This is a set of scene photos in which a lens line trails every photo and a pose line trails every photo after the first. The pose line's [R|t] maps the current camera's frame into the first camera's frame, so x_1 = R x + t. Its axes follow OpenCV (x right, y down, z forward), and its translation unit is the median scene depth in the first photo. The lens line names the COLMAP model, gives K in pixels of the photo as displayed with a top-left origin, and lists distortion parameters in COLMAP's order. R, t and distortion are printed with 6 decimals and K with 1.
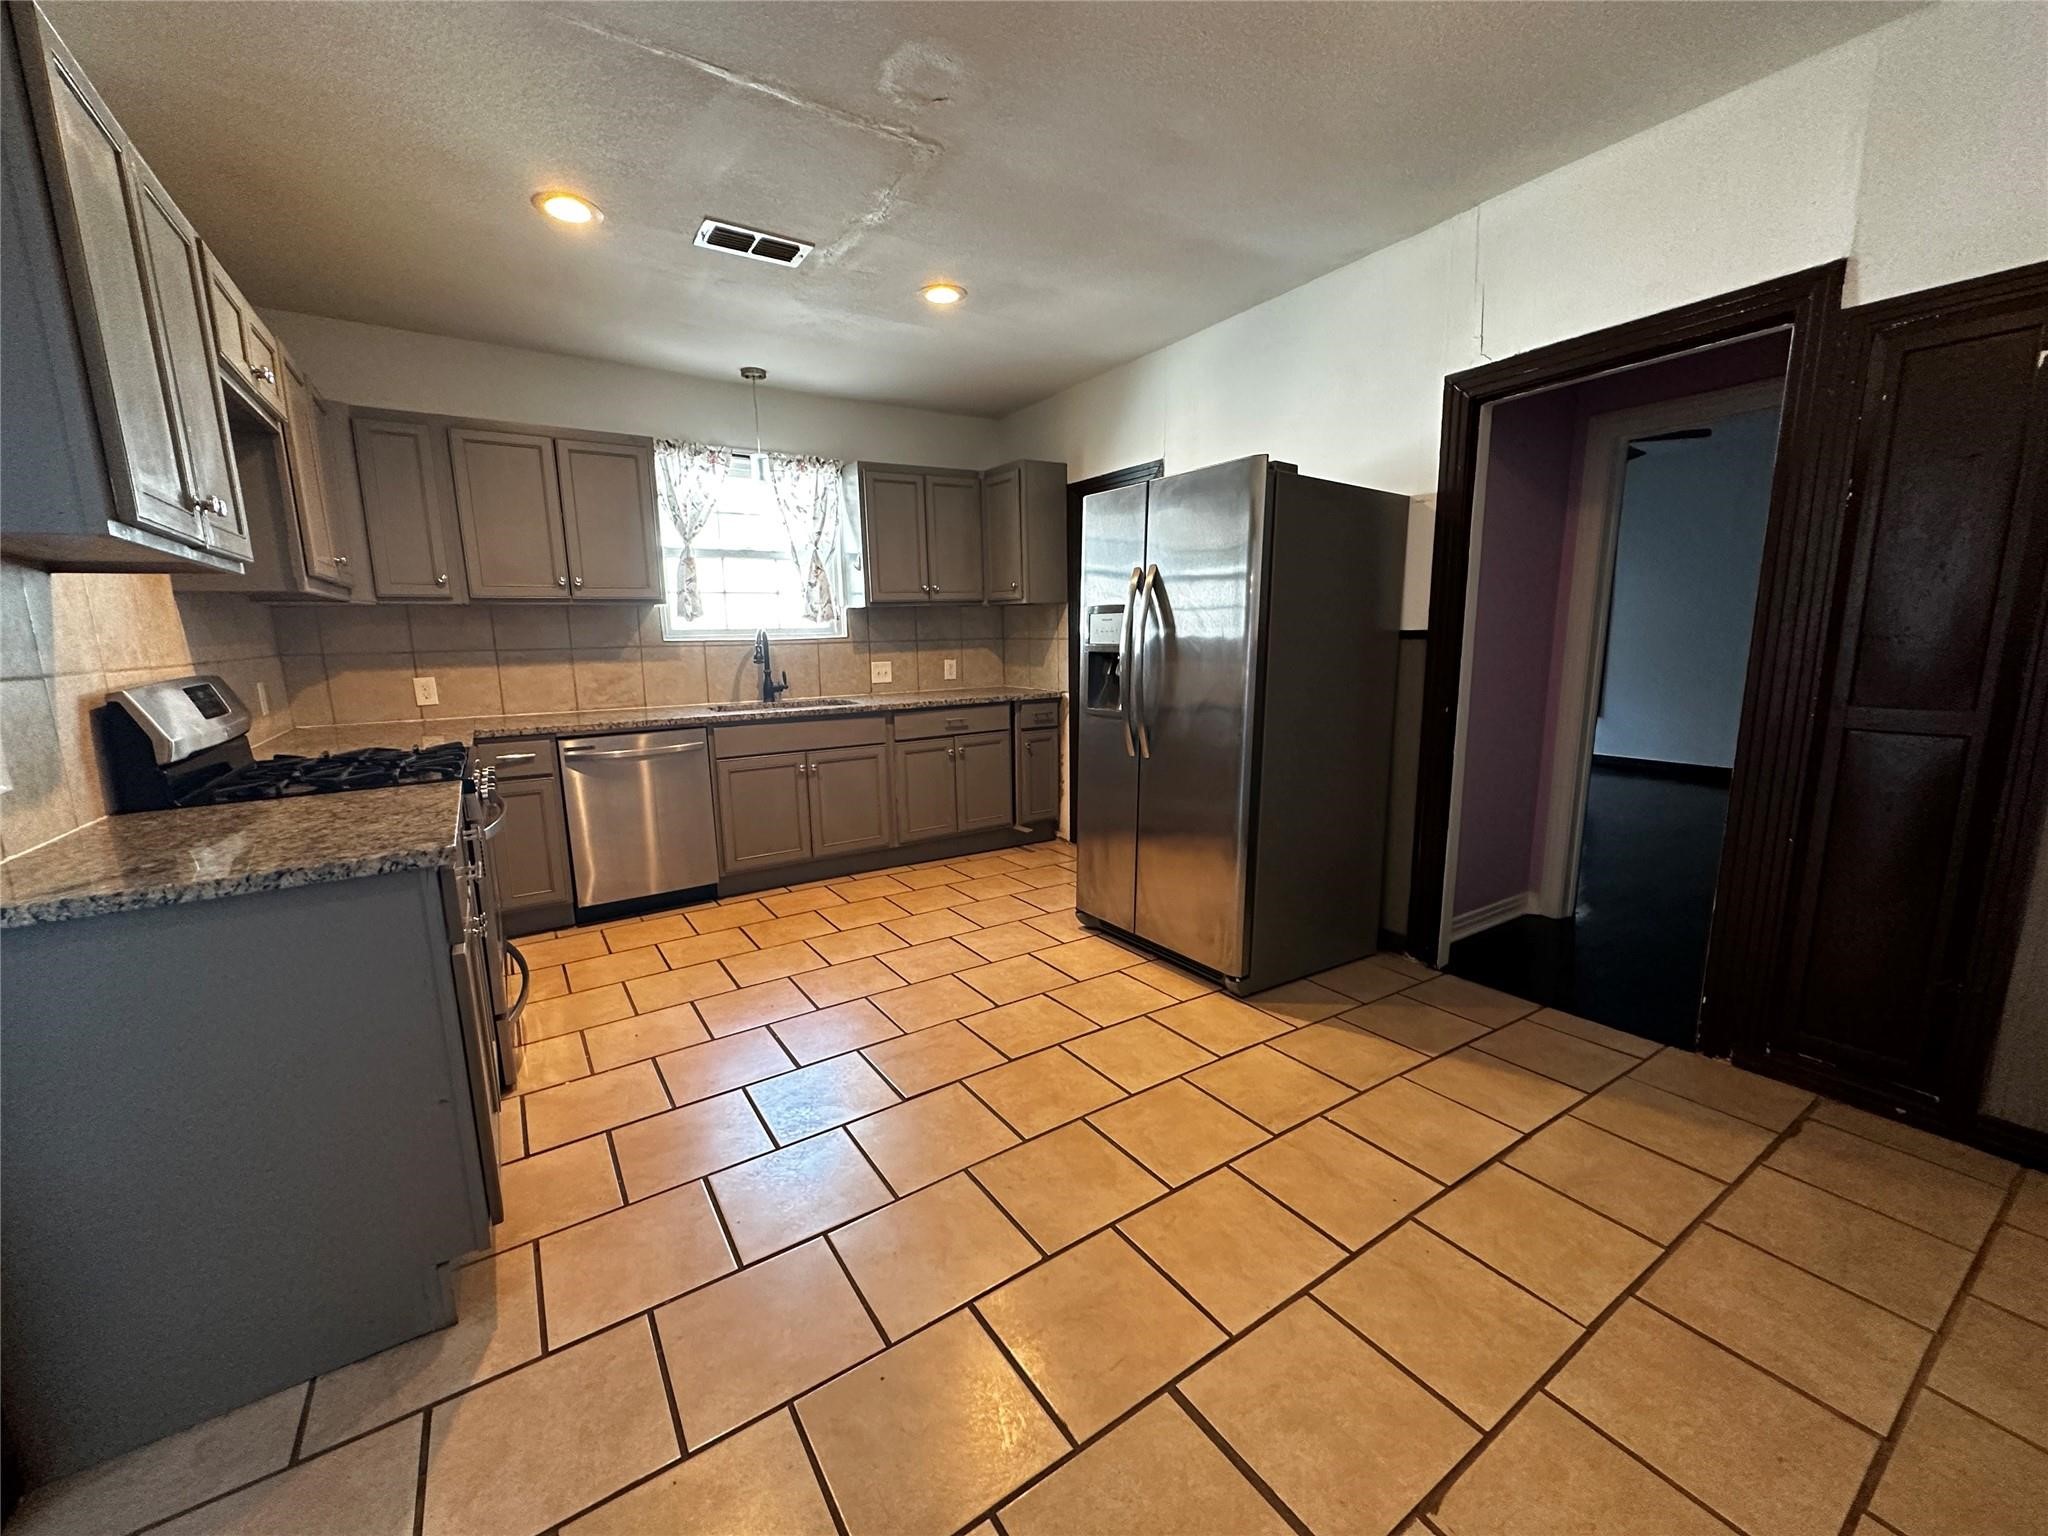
lens RADIAL K [[819.8, 0, 1024.0], [0, 819.8, 768.0], [0, 0, 1]] dist [-0.000002, -0.000017]
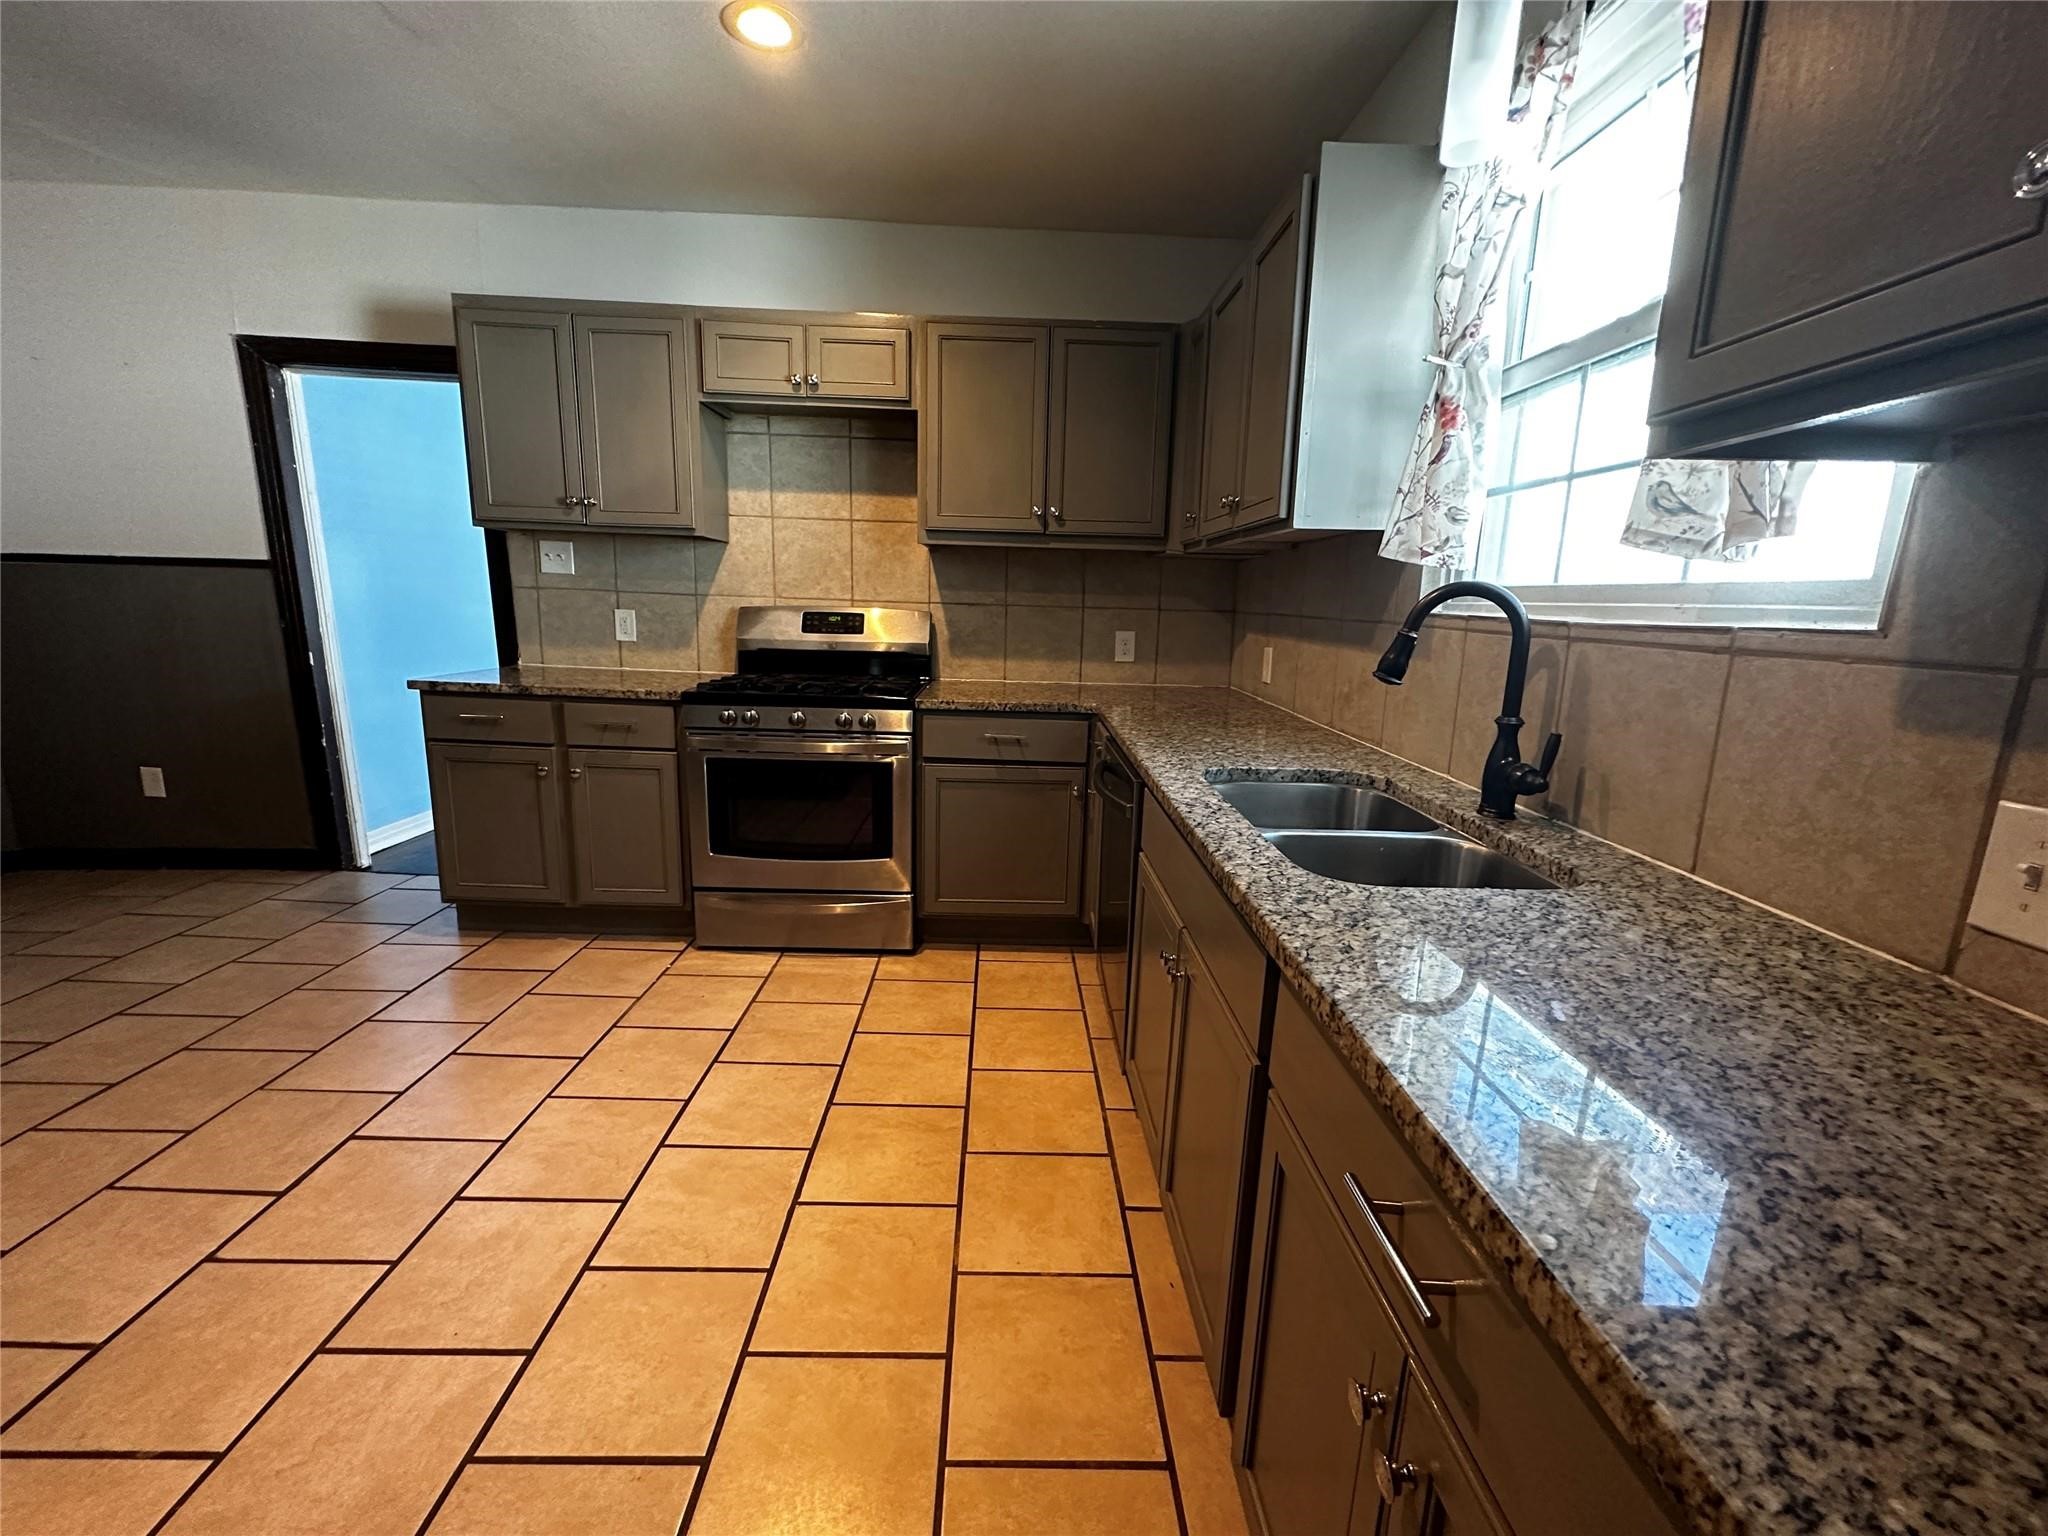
lens RADIAL K [[819.8, 0, 1024.0], [0, 819.8, 768.0], [0, 0, 1]] dist [-0.000002, -0.000017]
pose [[-0.532534, 0.172808, -0.828580, 0.057721], [-0.162536, 0.939839, 0.300475, -0.204358], [0.830656, 0.294688, -0.472408, 1.252523]]
